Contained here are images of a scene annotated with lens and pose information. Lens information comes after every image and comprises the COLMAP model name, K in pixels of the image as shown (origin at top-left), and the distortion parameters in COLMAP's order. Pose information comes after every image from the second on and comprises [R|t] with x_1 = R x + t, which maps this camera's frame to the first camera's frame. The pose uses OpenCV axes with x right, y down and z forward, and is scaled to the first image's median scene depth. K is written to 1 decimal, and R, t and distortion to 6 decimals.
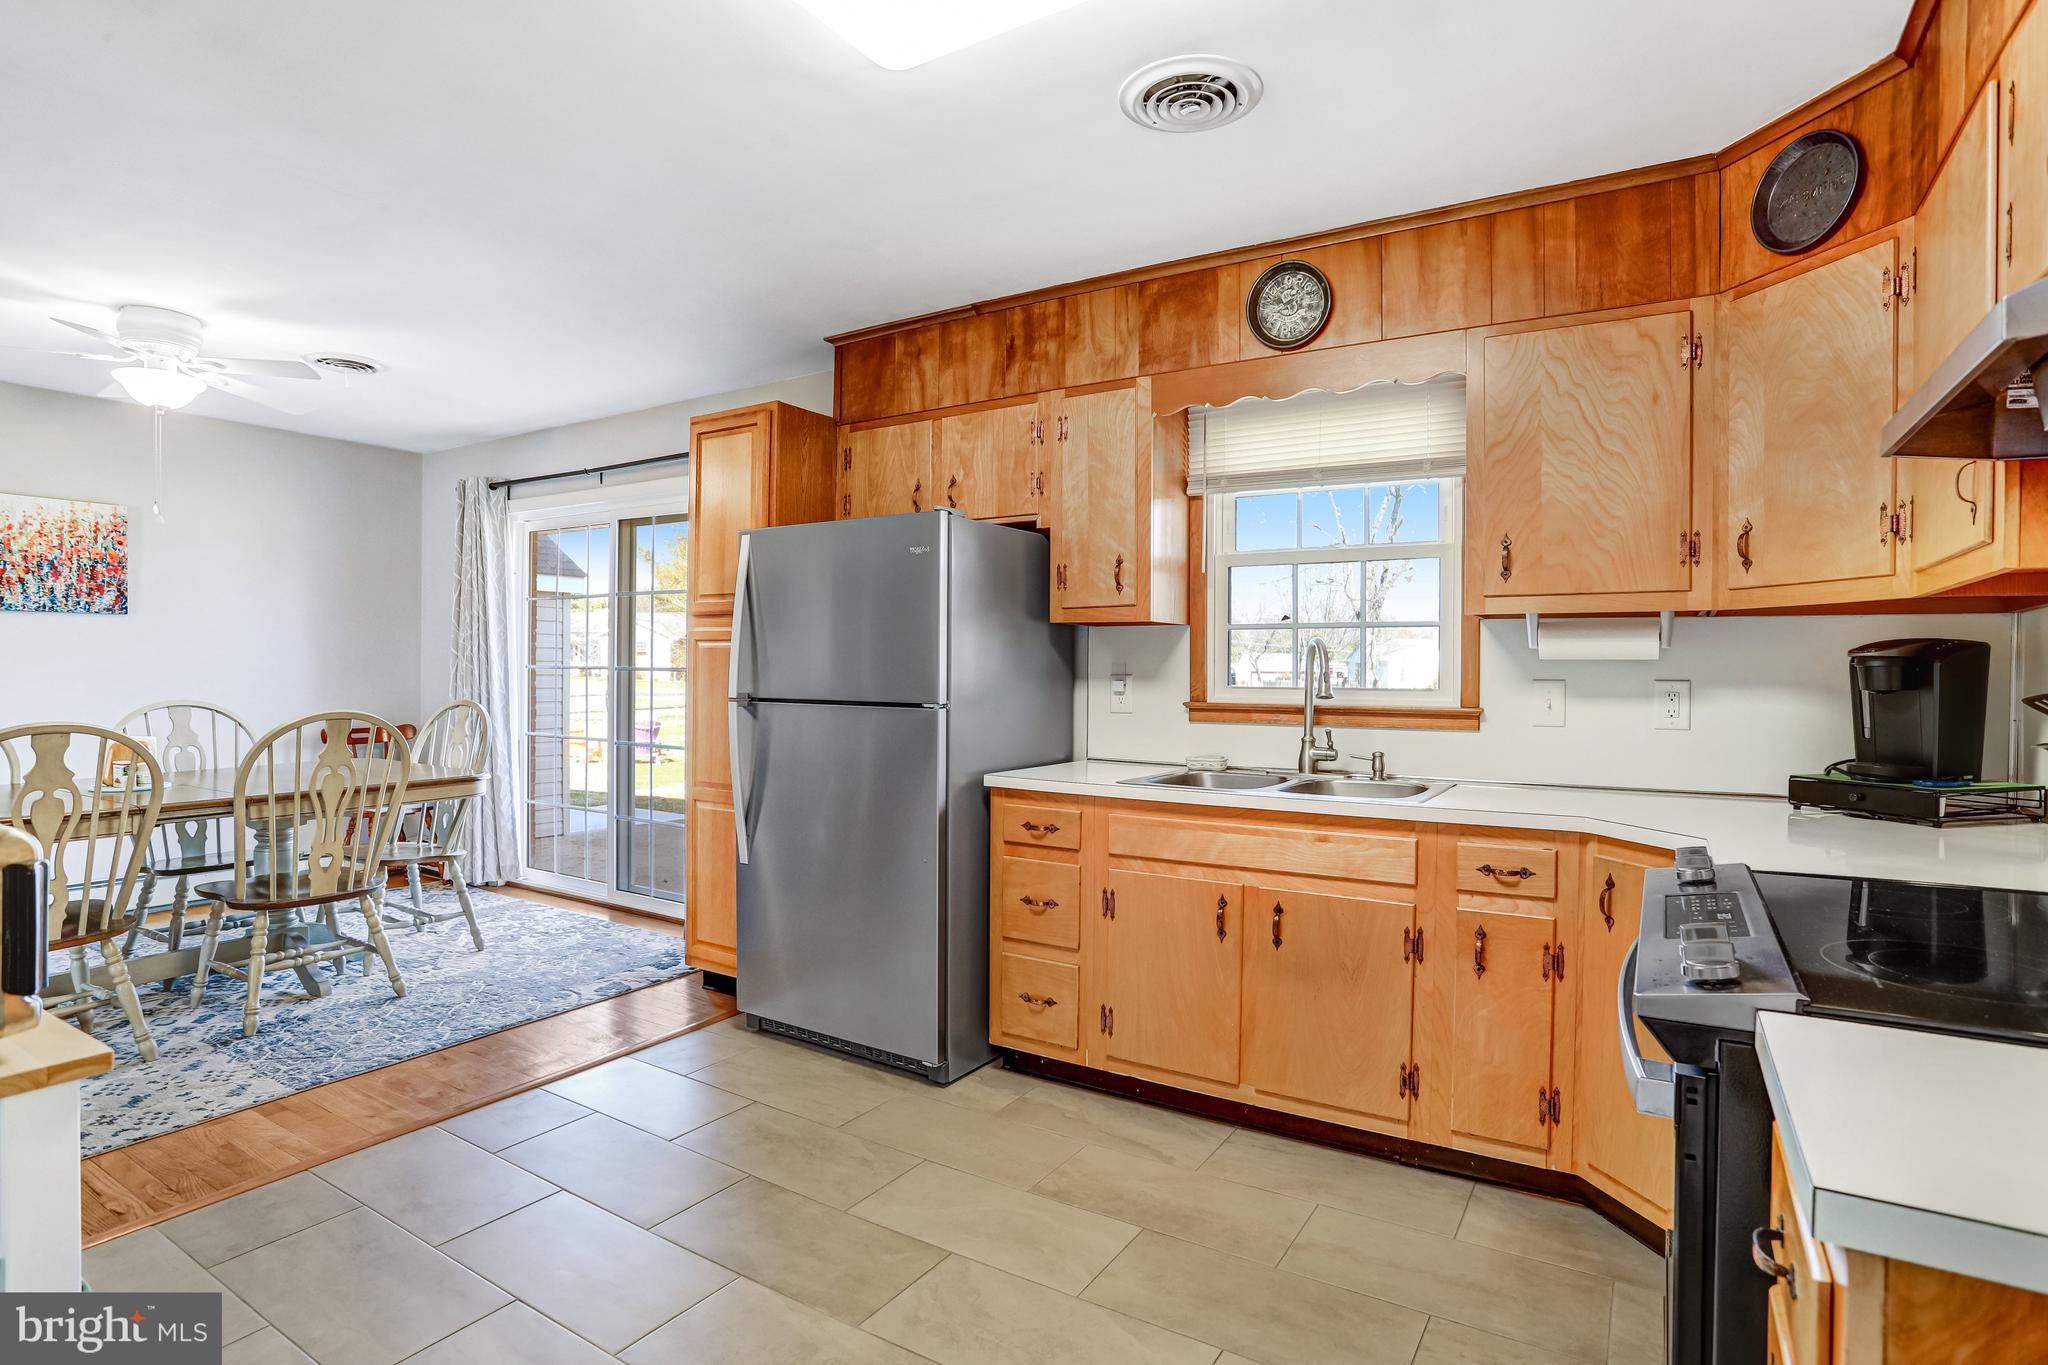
lens RADIAL K [[1038.9, 0, 1020.9], [0, 1038.9, 678.2], [0, 0, 1]] dist [-0.037952, 0.001213]
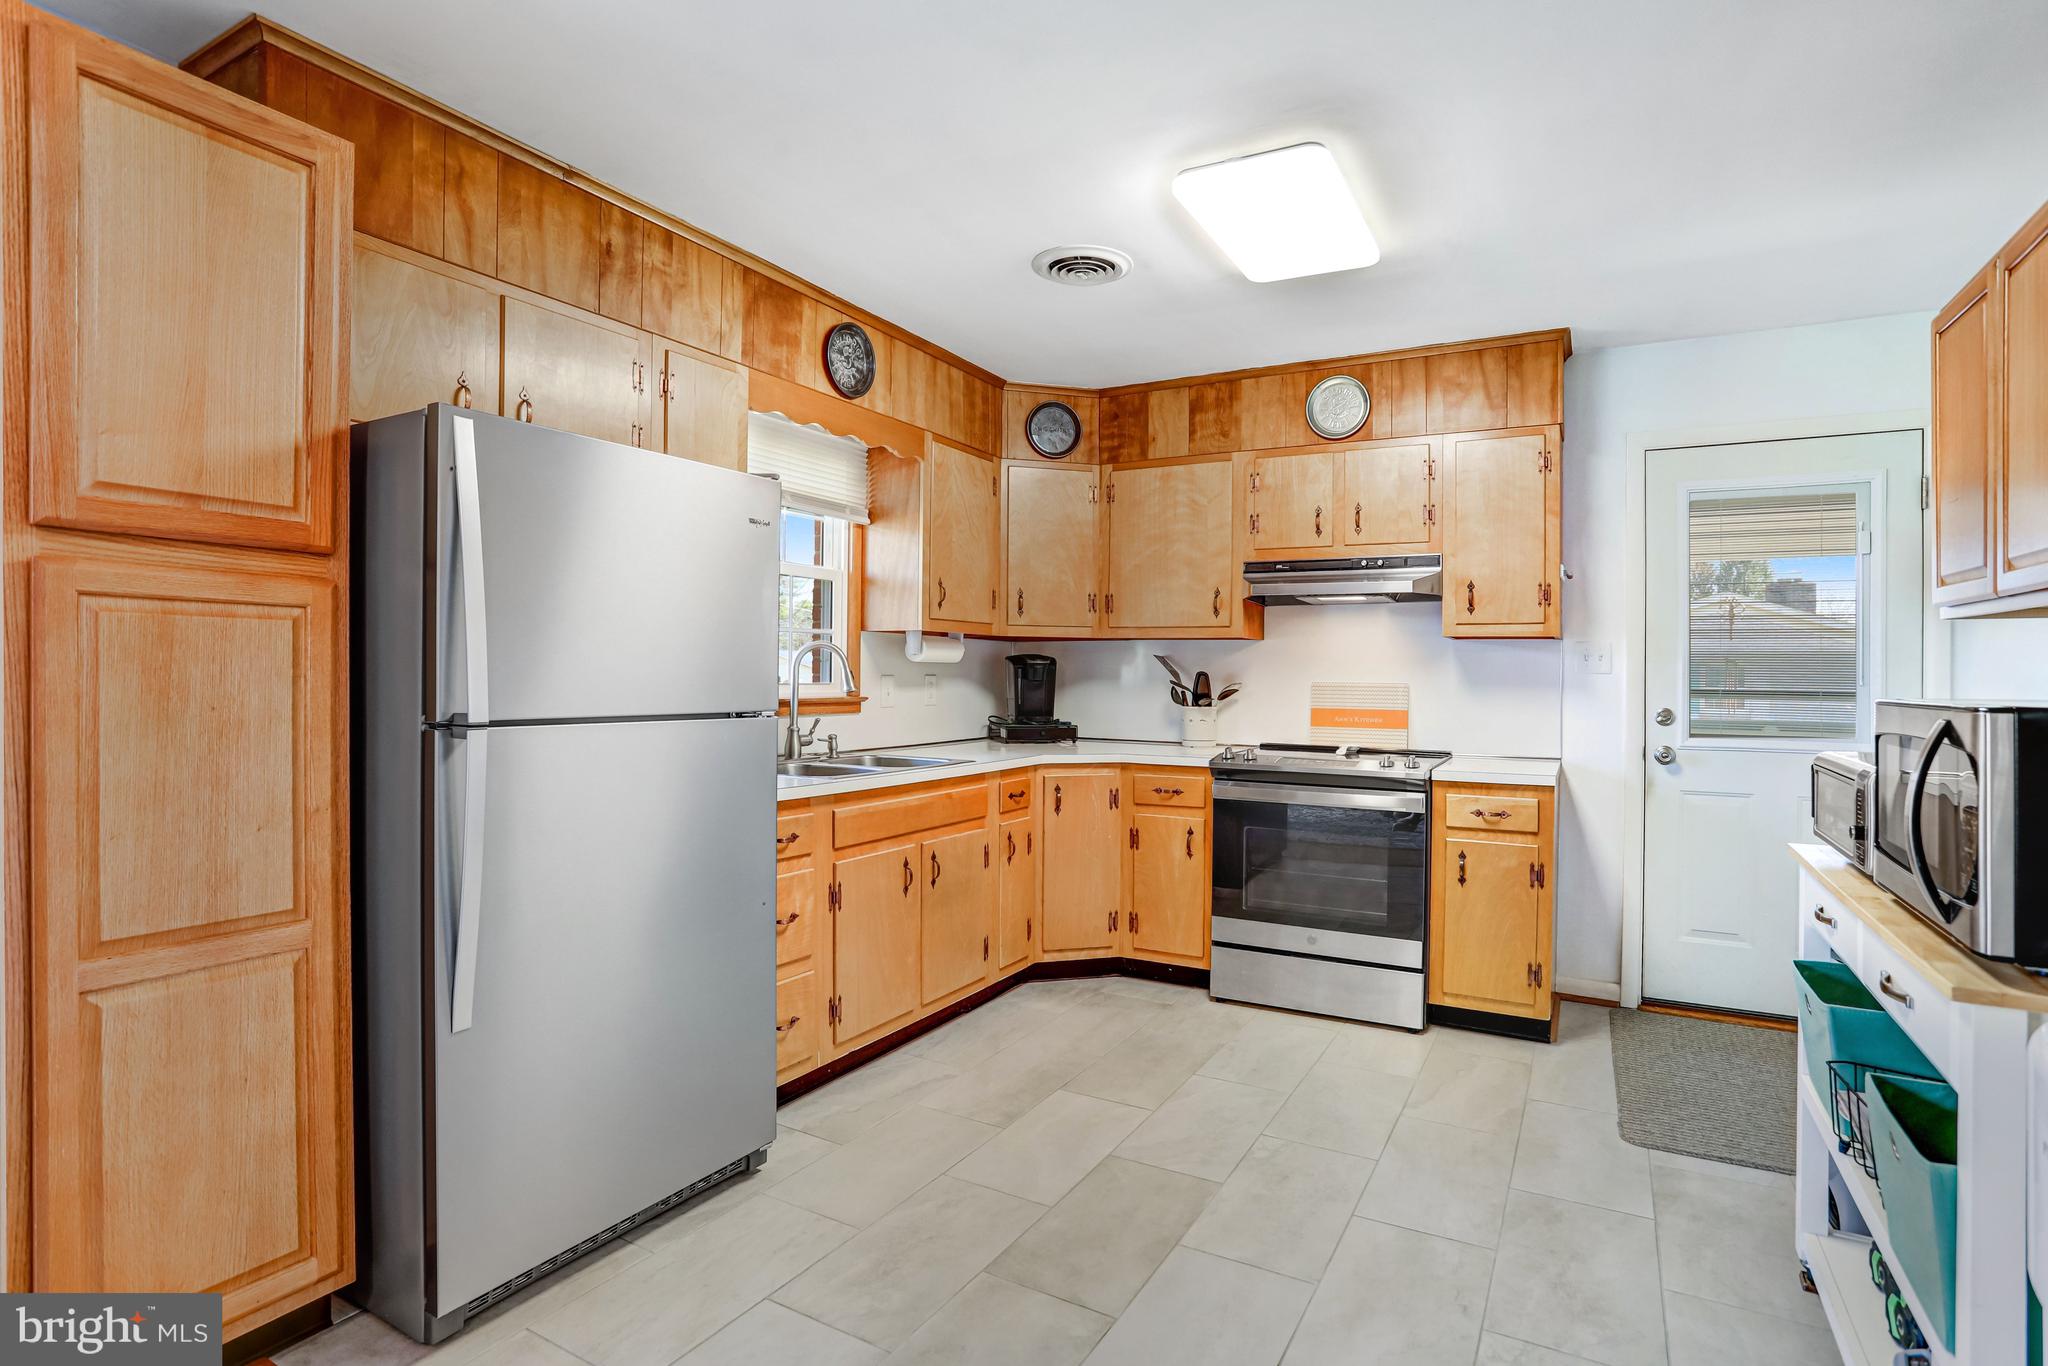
lens RADIAL K [[1038.9, 0, 1020.9], [0, 1038.9, 678.7], [0, 0, 1]] dist [-0.037952, 0.001213]
pose [[-0.036887, -0.017399, 0.999168, -0.837433], [-0.008535, 0.999817, 0.017095, -0.017726], [-0.999283, -0.007897, -0.037029, 0.756600]]
